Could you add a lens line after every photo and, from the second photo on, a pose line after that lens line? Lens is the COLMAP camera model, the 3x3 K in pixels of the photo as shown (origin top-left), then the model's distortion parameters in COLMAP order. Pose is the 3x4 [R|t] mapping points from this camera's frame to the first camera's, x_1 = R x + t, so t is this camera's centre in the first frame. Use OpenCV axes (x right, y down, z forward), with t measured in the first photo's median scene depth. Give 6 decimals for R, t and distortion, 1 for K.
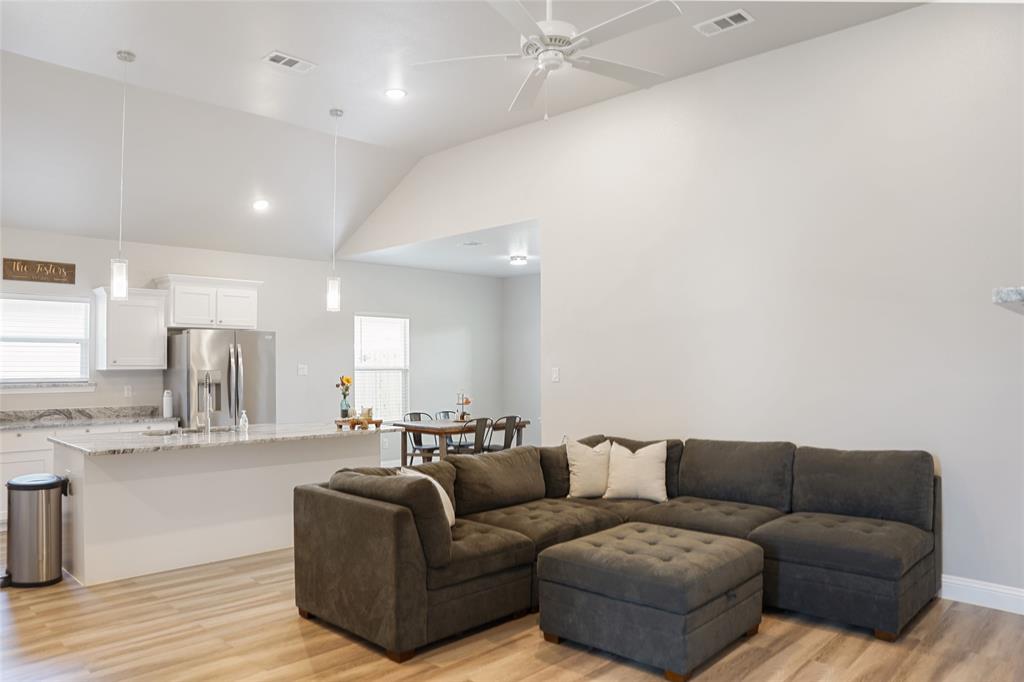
lens RADIAL K [[704.9, 0, 512.0], [0, 704.9, 341.0], [0, 0, 1]] dist [-0.176698, 0.000095]
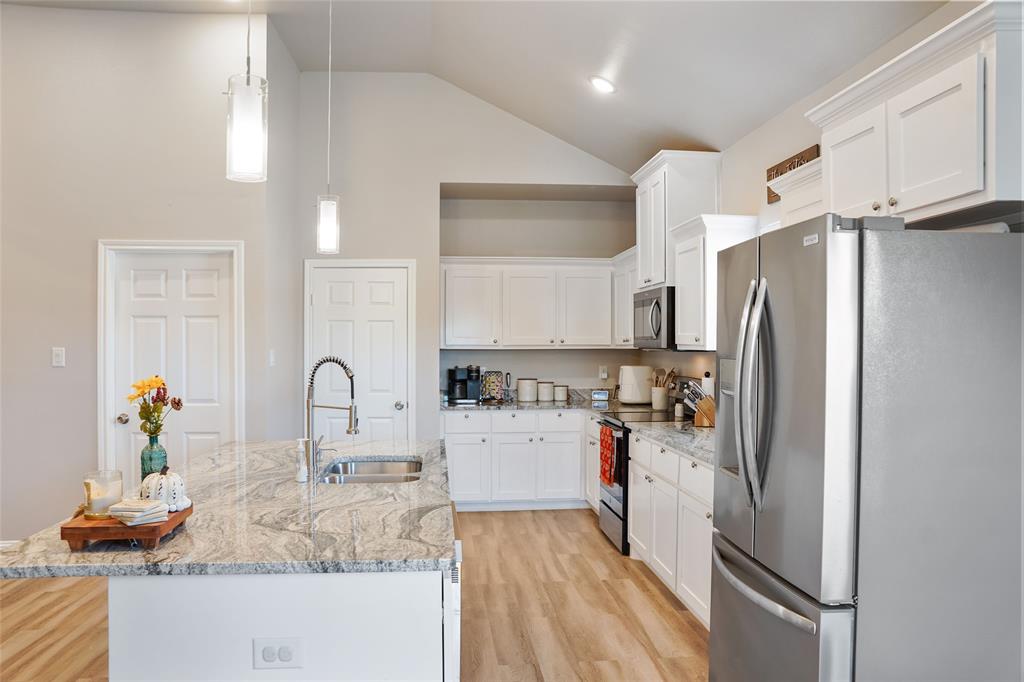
lens RADIAL K [[794.3, 0, 512.0], [0, 794.3, 341.0], [0, 0, 1]] dist [-0.133736, 0.124961]
pose [[-0.649195, 0.011879, -0.760529, -0.064207], [0.033852, 0.999339, -0.013288, 0.044079], [0.759868, -0.034372, -0.649168, 1.460623]]
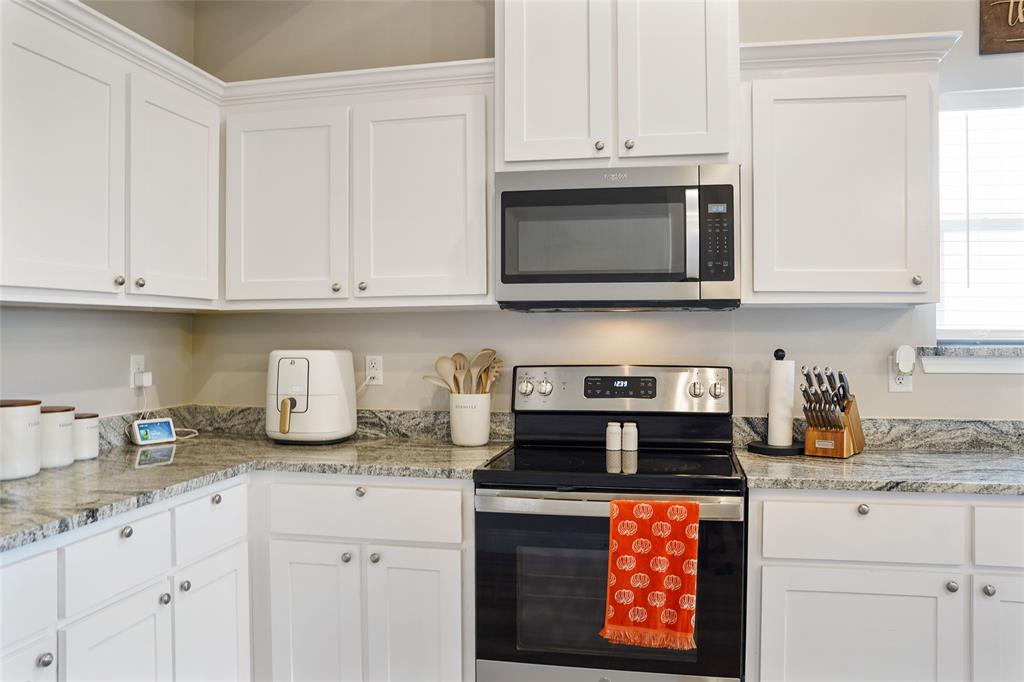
lens RADIAL K [[794.3, 0, 512.0], [0, 794.3, 341.0], [0, 0, 1]] dist [-0.133736, 0.124961]
pose [[0.542607, 0.017359, -0.839807, -0.632651], [0.021963, 0.999151, 0.034843, 0.051542], [0.839700, -0.037351, 0.541765, 0.616737]]
